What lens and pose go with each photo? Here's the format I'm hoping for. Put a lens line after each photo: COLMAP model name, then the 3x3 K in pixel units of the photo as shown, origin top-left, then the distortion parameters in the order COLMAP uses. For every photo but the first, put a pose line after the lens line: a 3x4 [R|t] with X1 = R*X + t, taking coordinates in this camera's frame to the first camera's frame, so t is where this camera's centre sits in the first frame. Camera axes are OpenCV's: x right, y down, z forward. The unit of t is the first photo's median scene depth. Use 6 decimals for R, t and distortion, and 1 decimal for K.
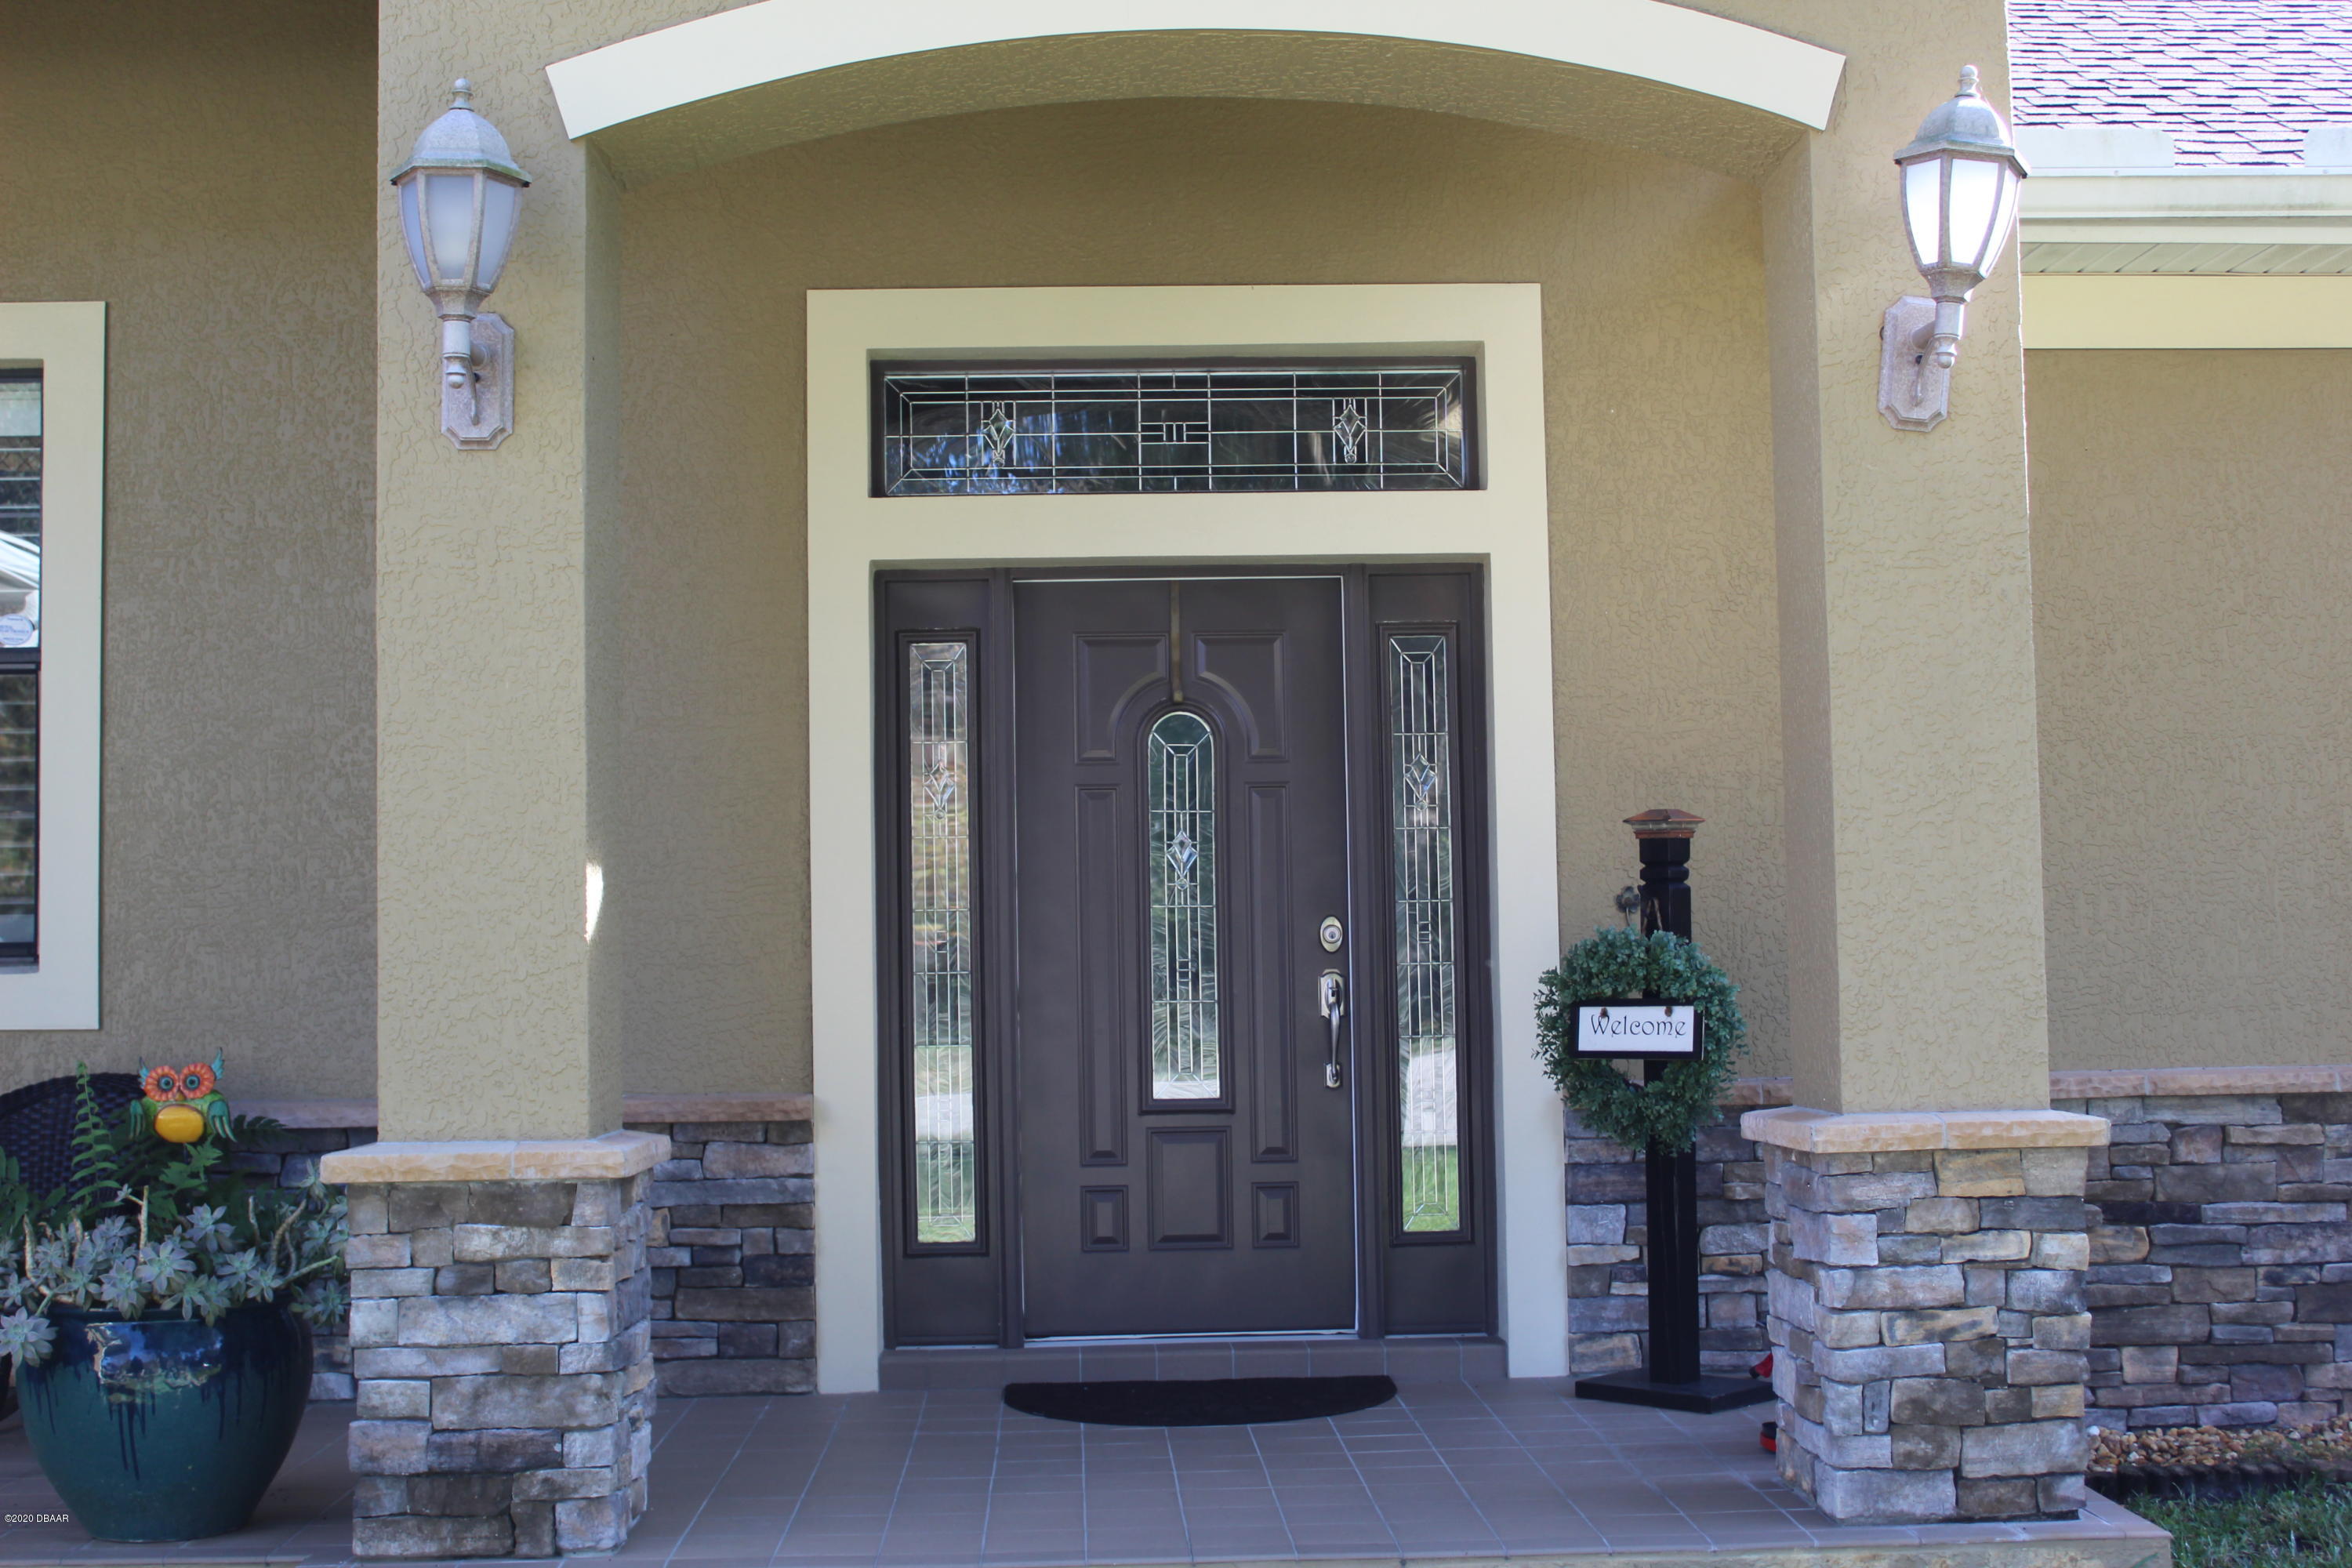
lens RADIAL K [[2917.5, 0, 1176.0], [0, 2917.5, 784.0], [0, 0, 1]] dist [-0.061819, -0.000755]
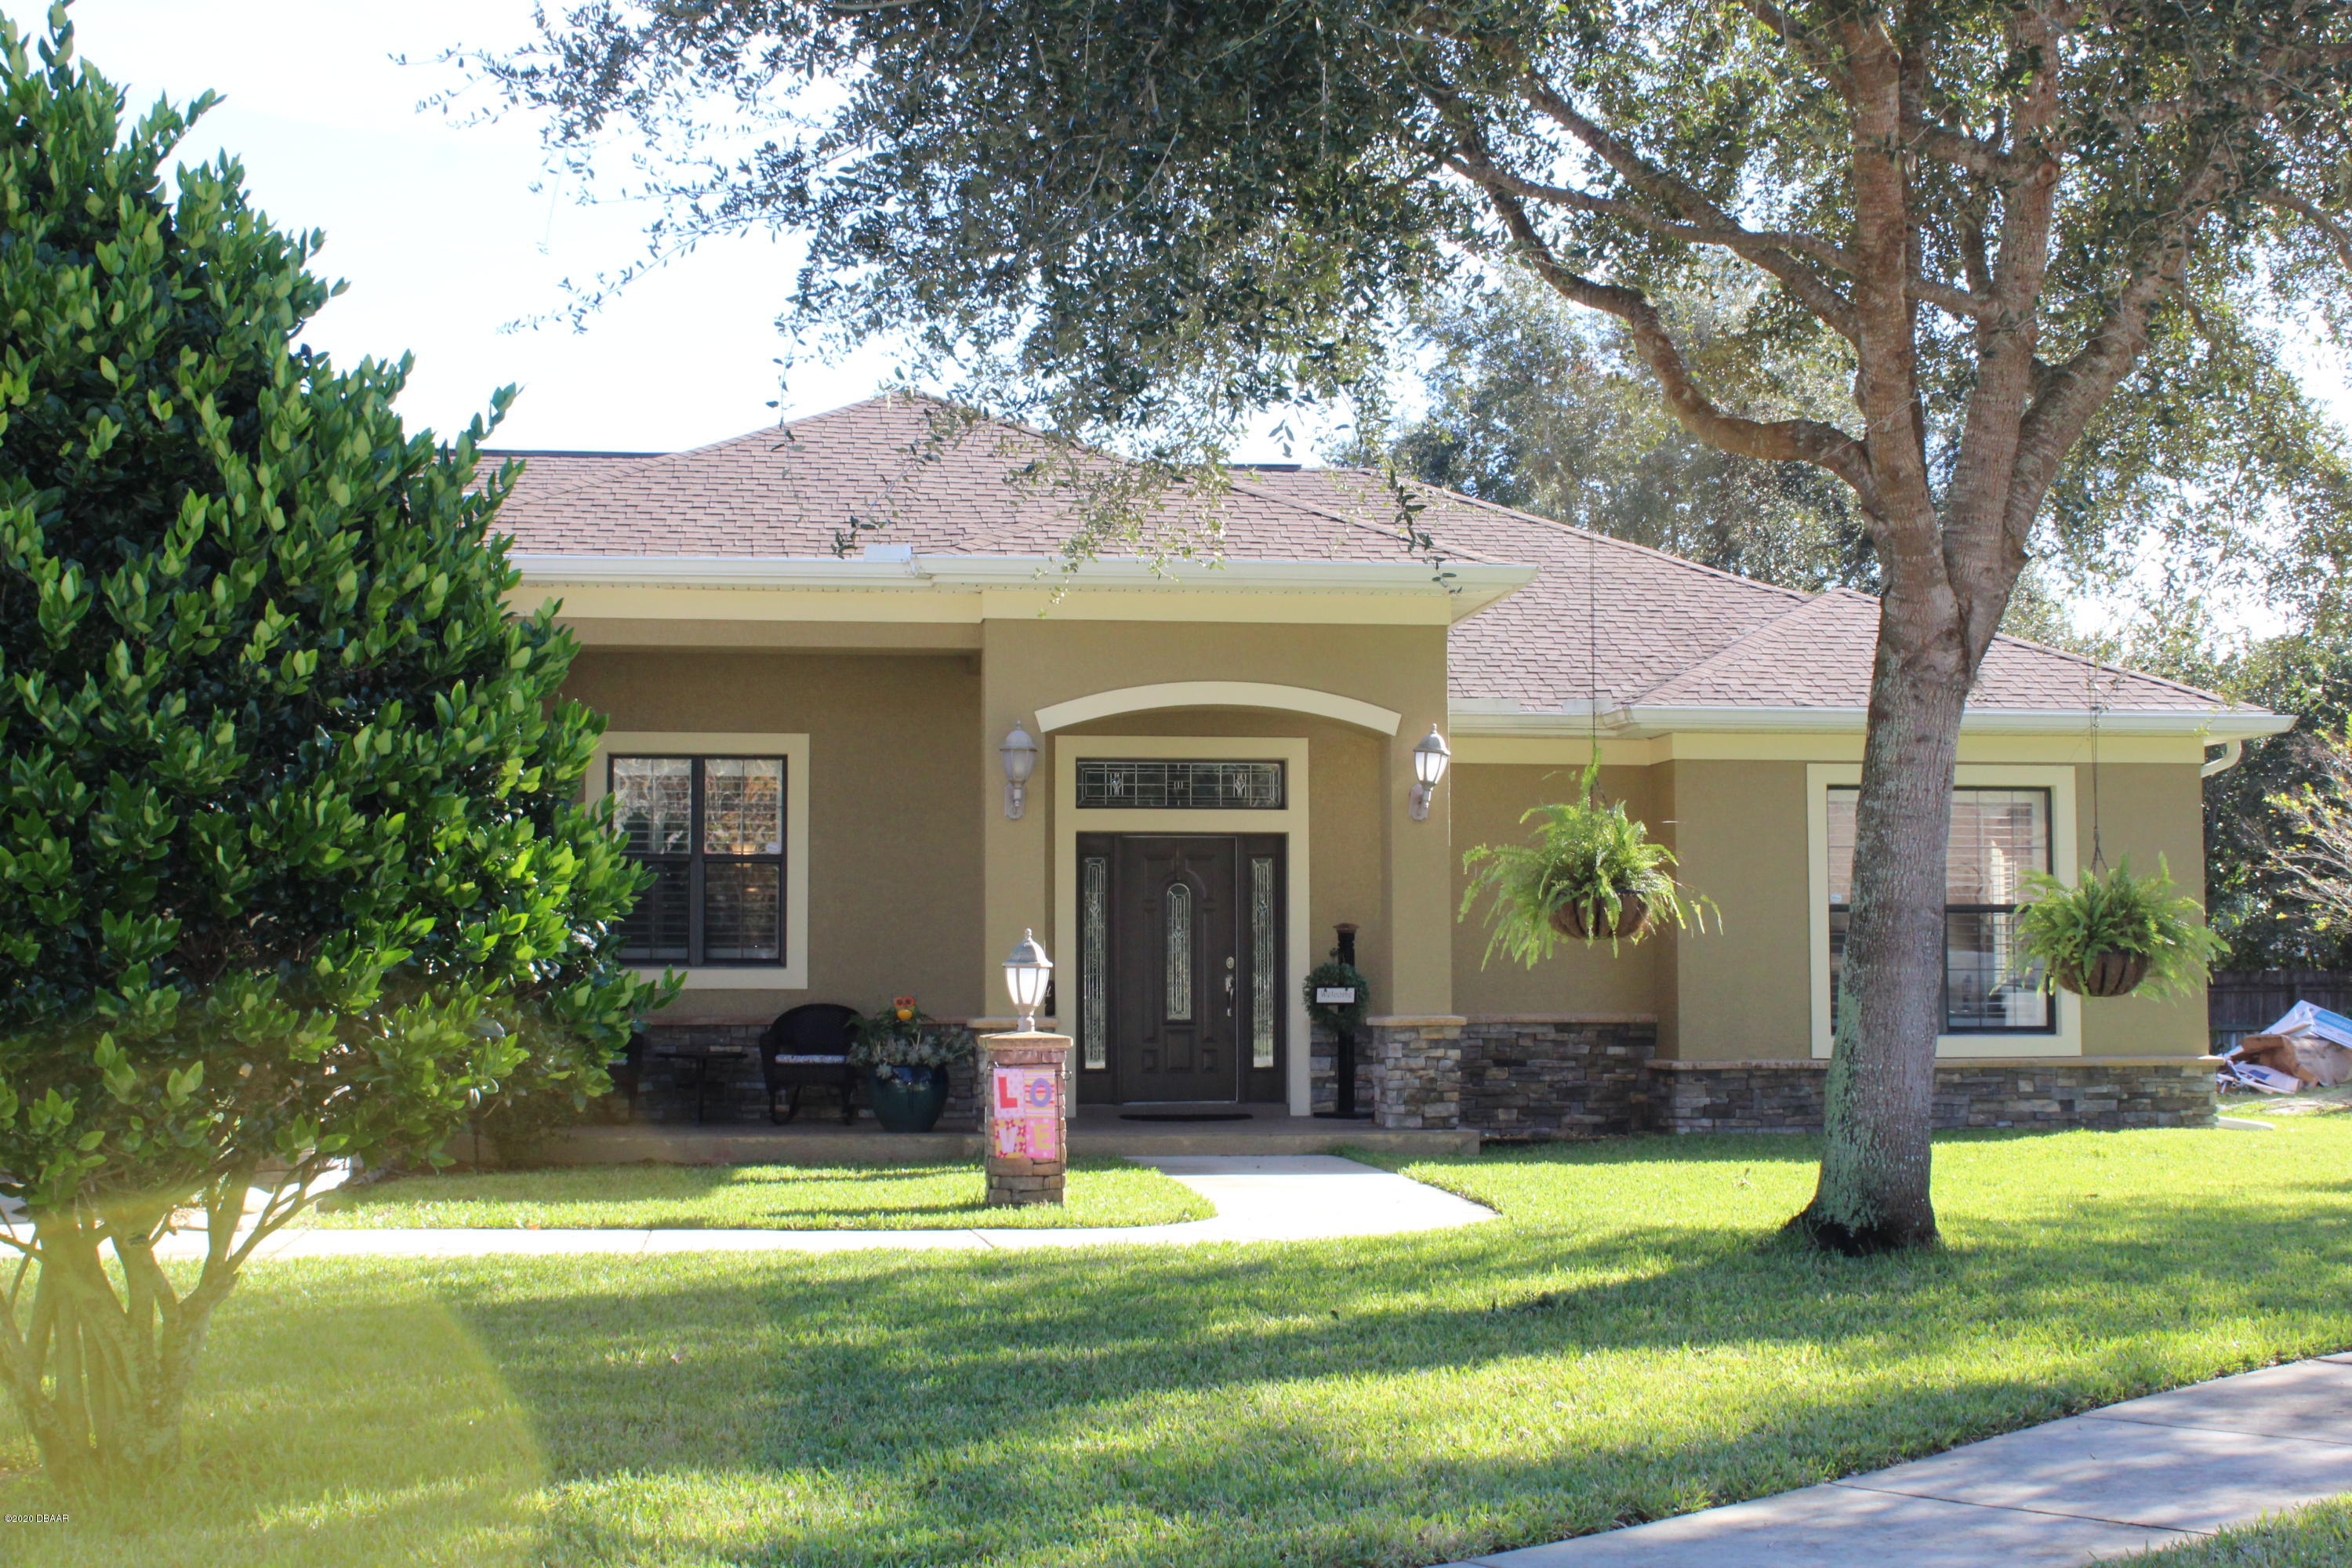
lens RADIAL K [[2917.5, 0, 1176.0], [0, 2917.5, 784.0], [0, 0, 1]] dist [-0.061819, -0.000755]
pose [[0.994542, 0.022568, 0.101863, -0.326263], [-0.021477, 0.999700, -0.011796, -0.098157], [-0.102098, 0.009544, 0.994729, -2.034480]]
